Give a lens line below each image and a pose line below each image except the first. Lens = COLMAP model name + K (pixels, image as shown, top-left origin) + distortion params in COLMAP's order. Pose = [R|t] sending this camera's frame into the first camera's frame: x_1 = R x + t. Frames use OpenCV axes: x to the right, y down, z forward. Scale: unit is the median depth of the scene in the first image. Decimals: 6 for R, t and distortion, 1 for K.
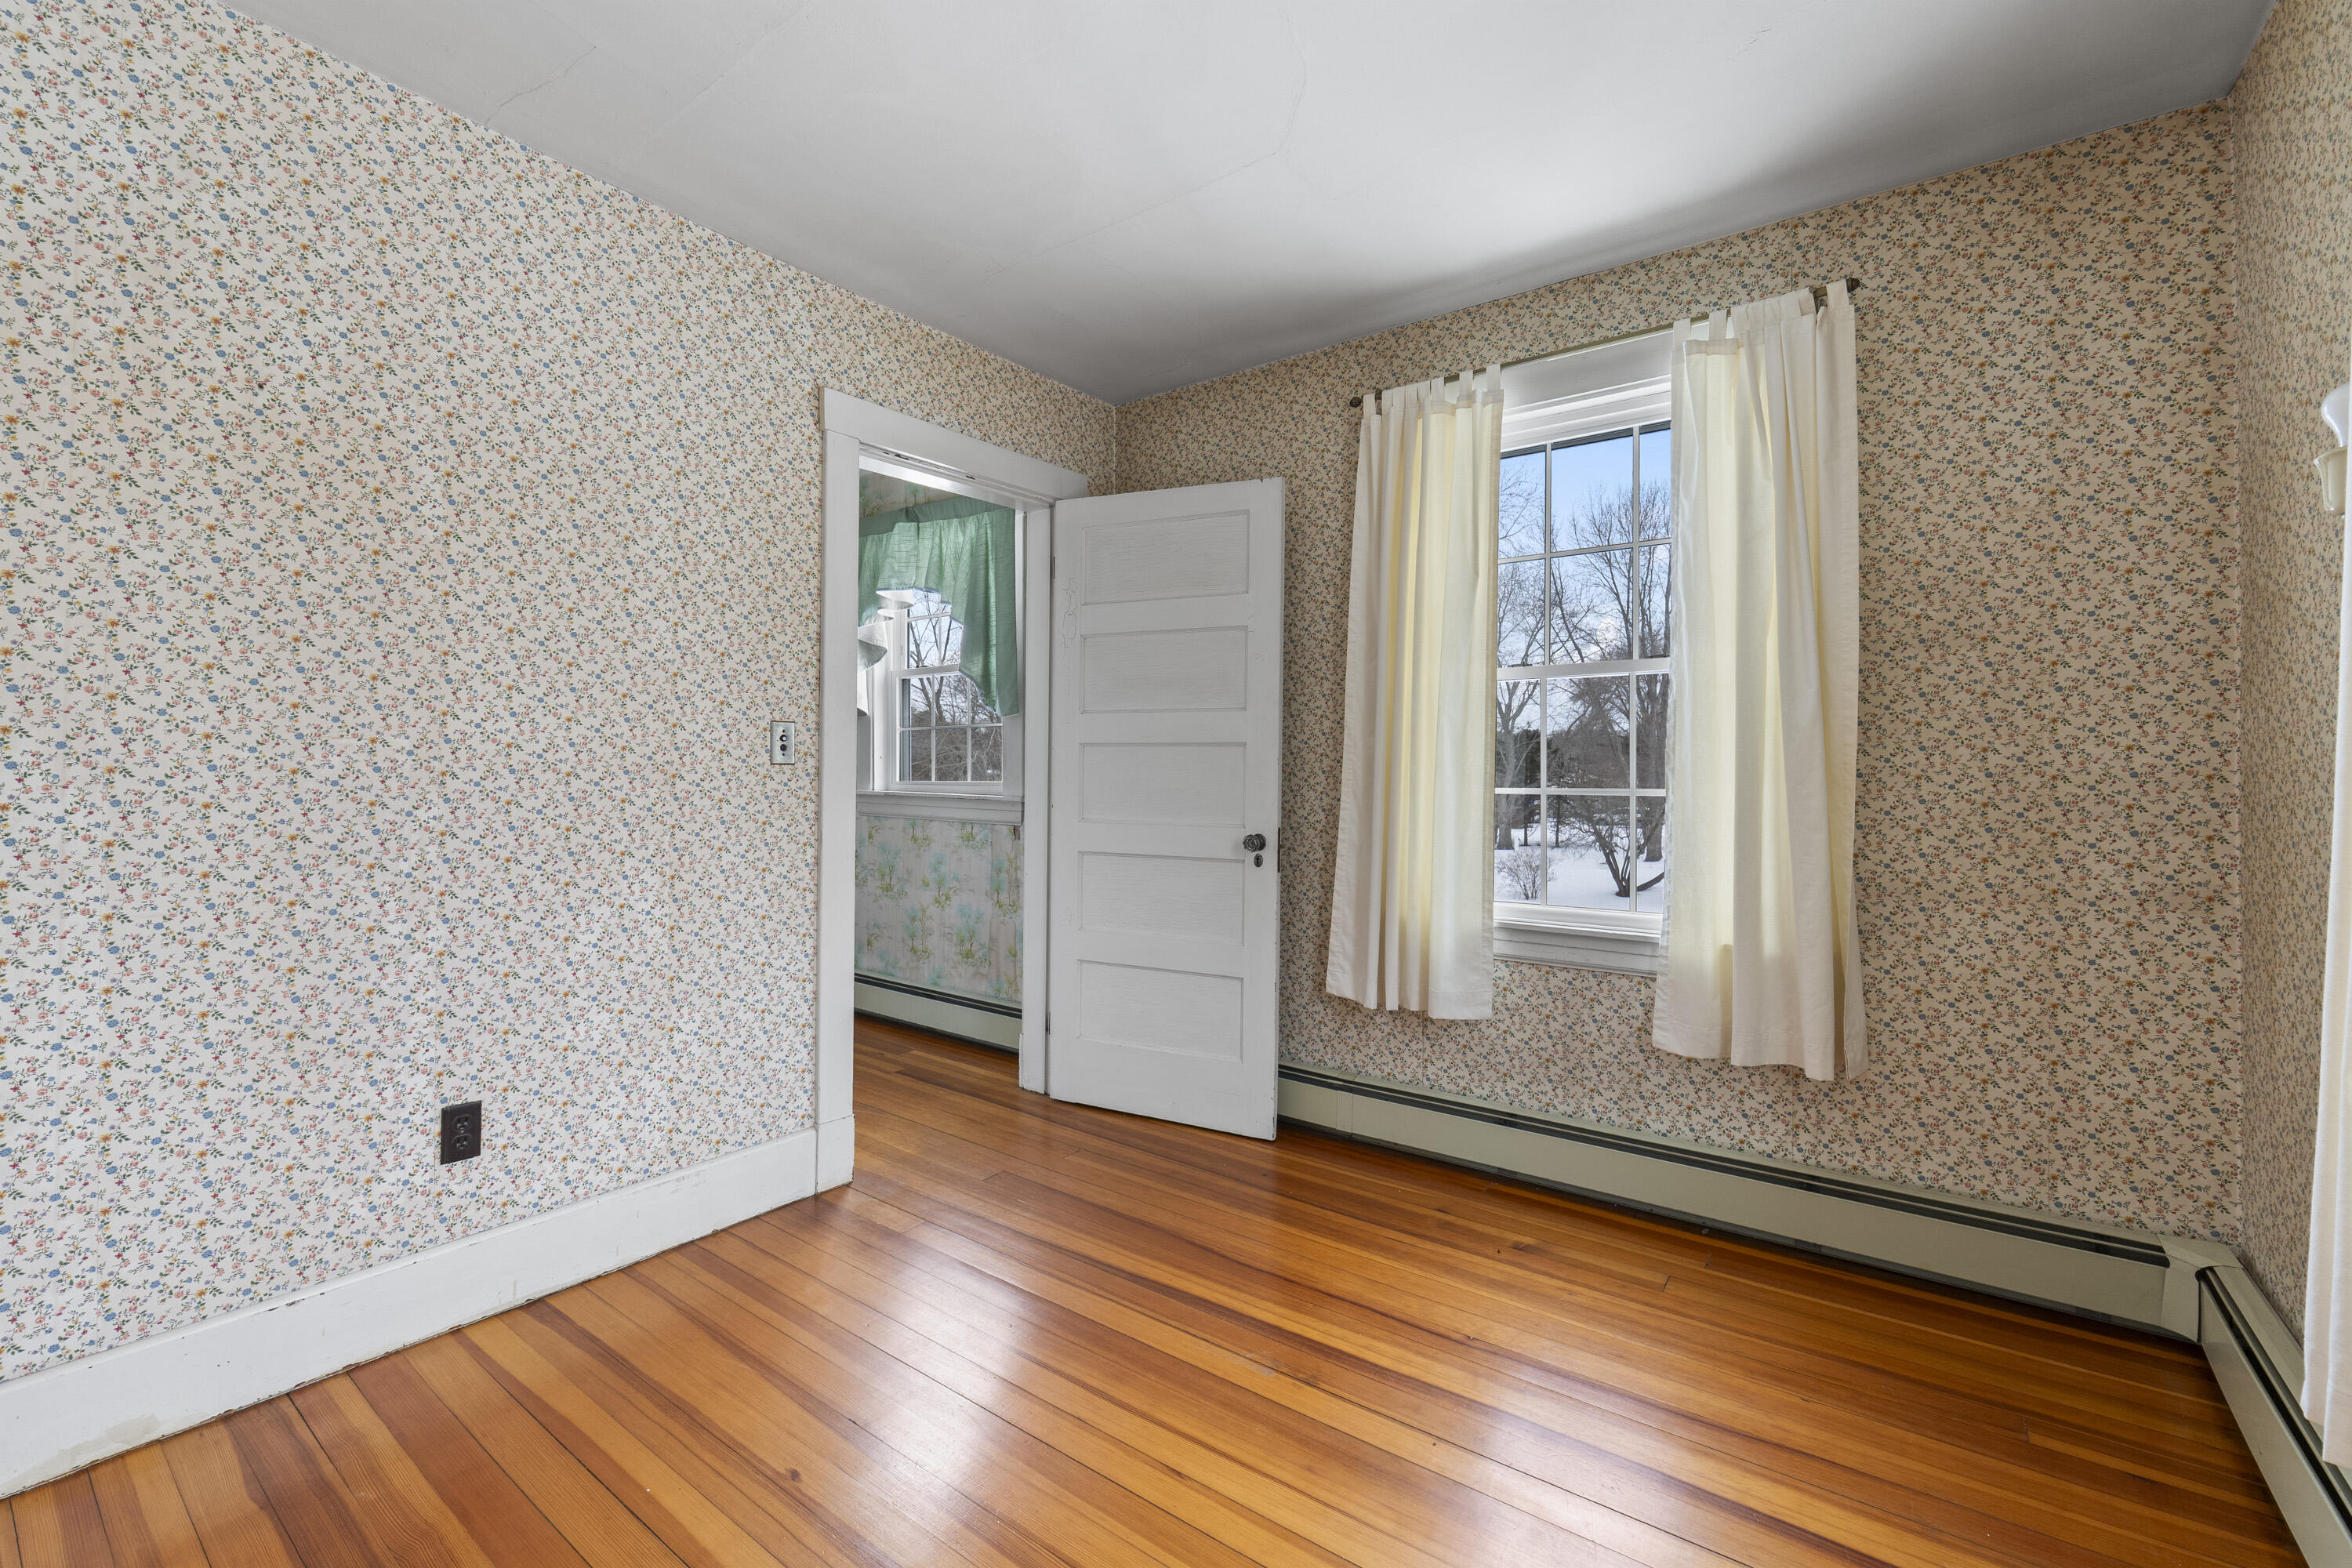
lens RADIAL K [[989.4, 0, 1166.1], [0, 989.4, 778.7], [0, 0, 1]] dist [-0.010097, 0.000078]
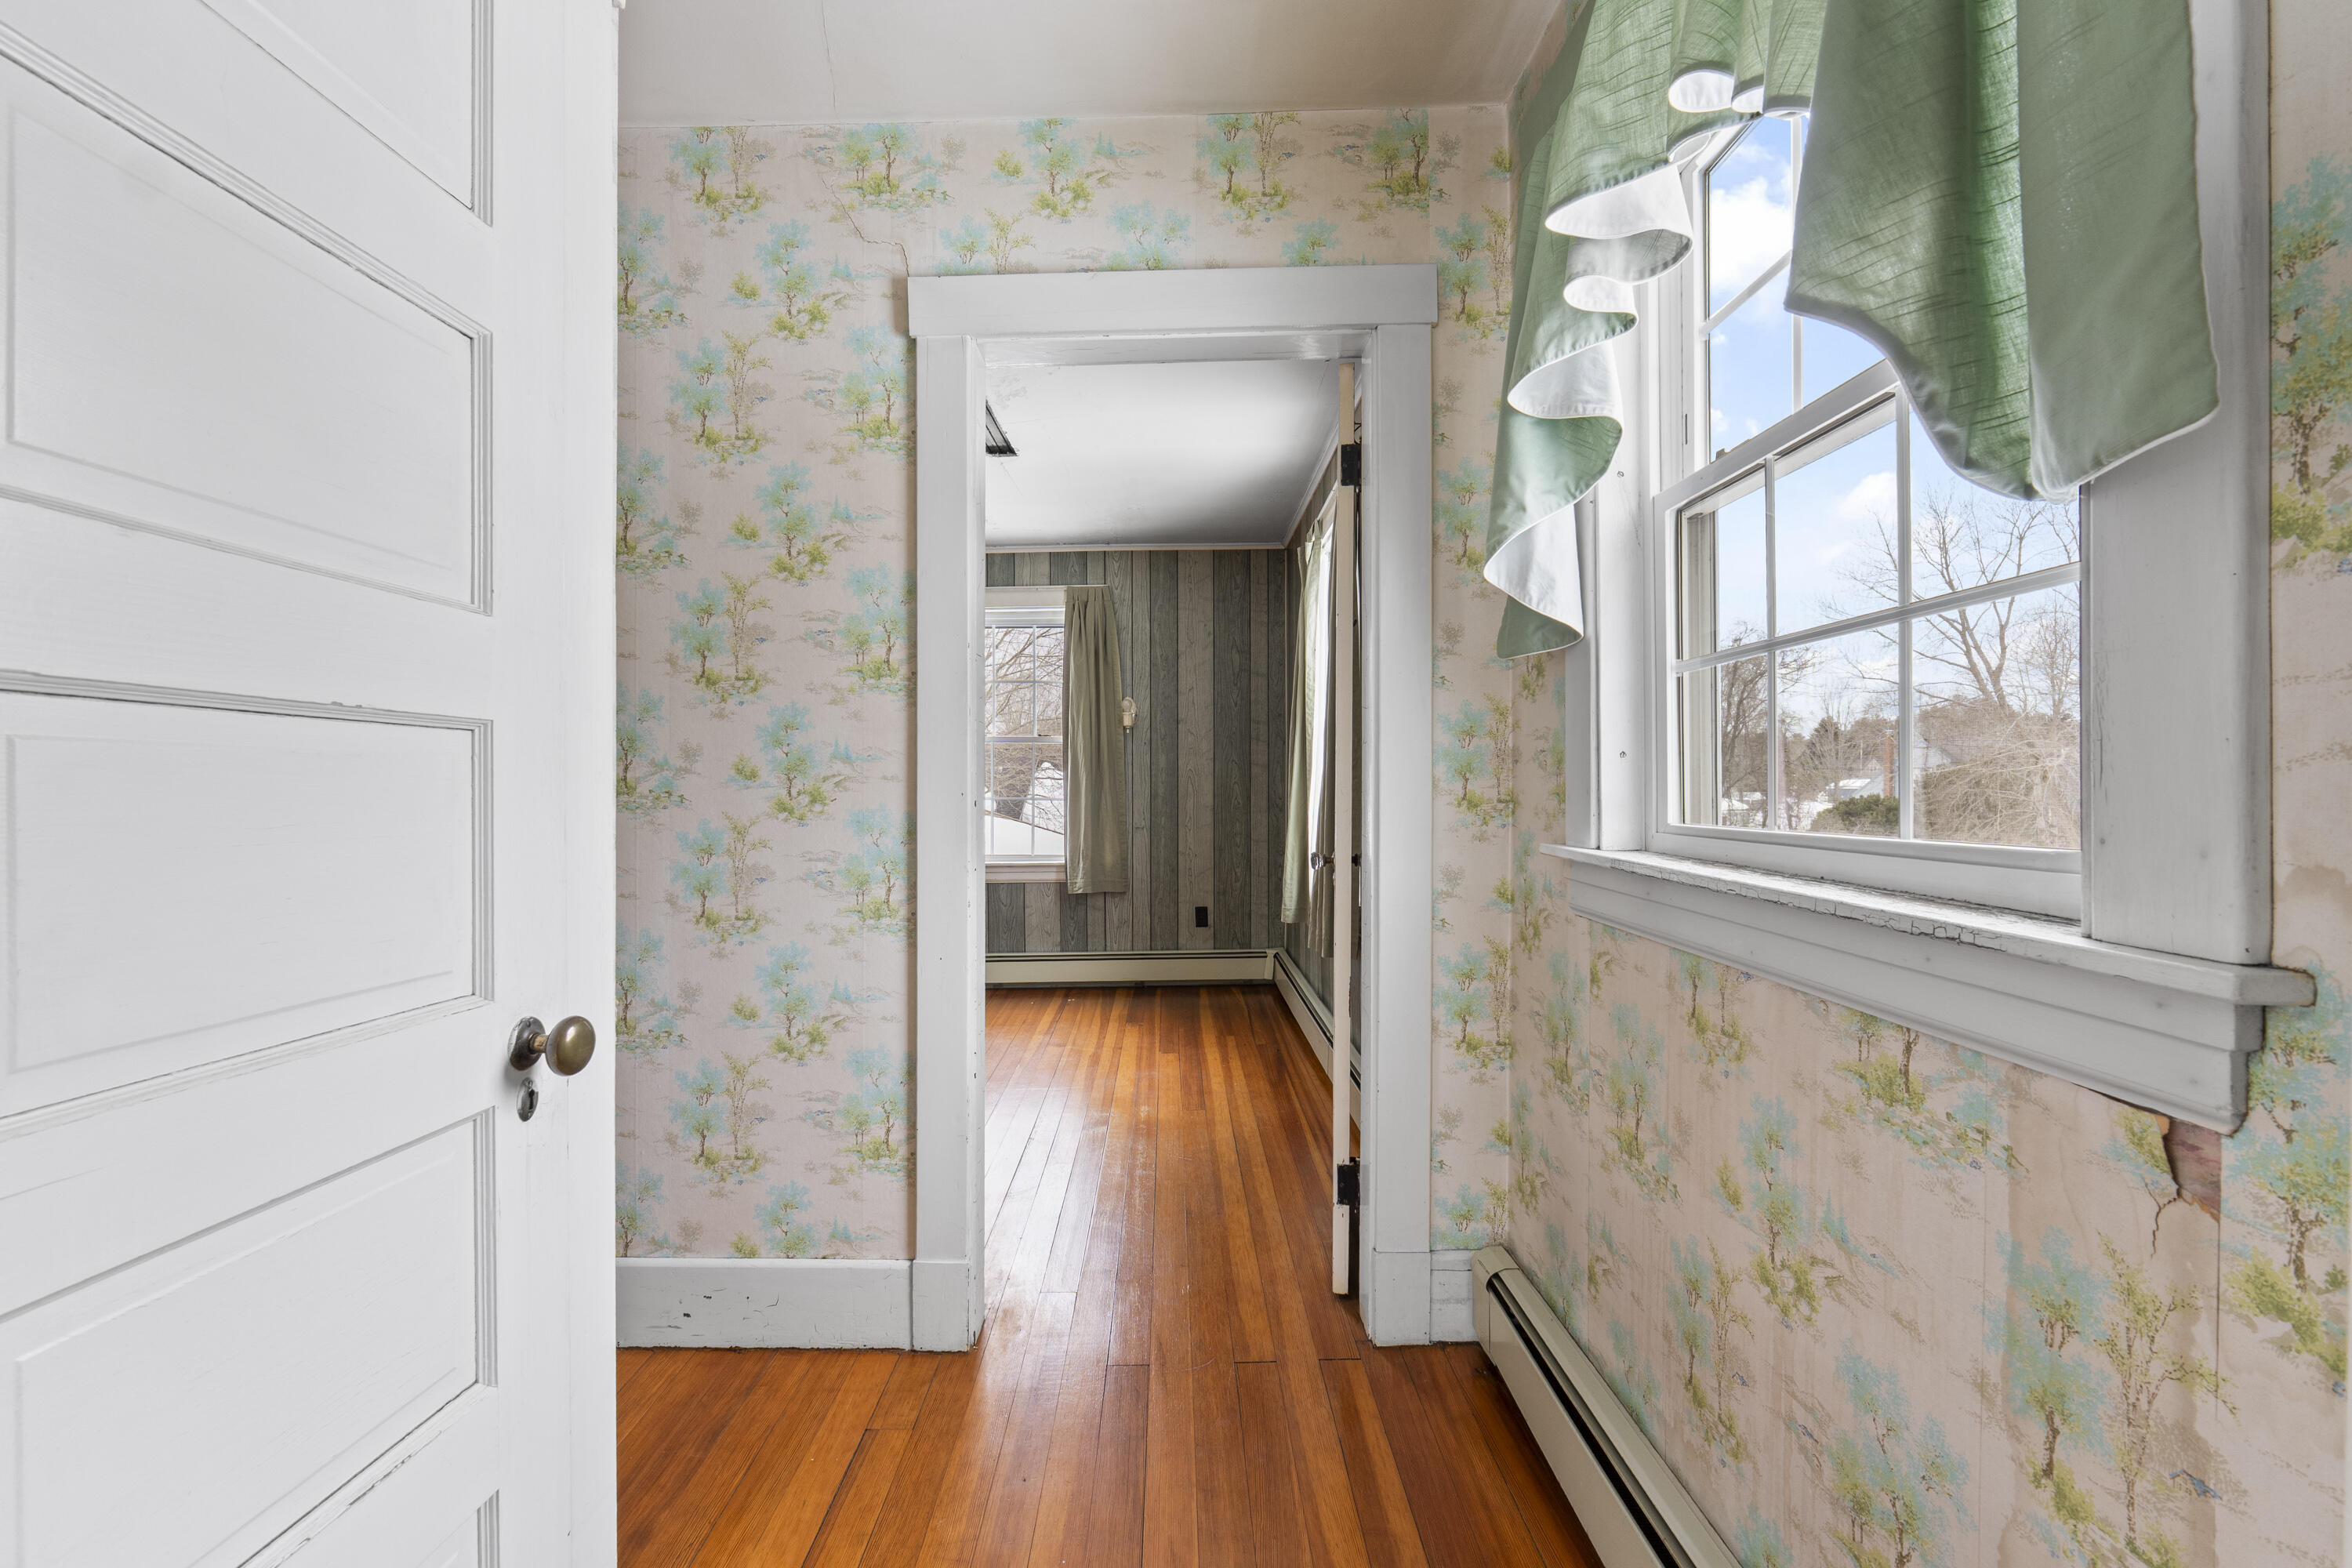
lens RADIAL K [[989.4, 0, 1166.1], [0, 989.4, 778.7], [0, 0, 1]] dist [-0.010097, 0.000078]
pose [[0.592264, -0.005243, -0.805727, -0.112495], [-0.002934, 0.999958, -0.008664, -0.009676], [0.805738, 0.007495, 0.592224, 0.711593]]
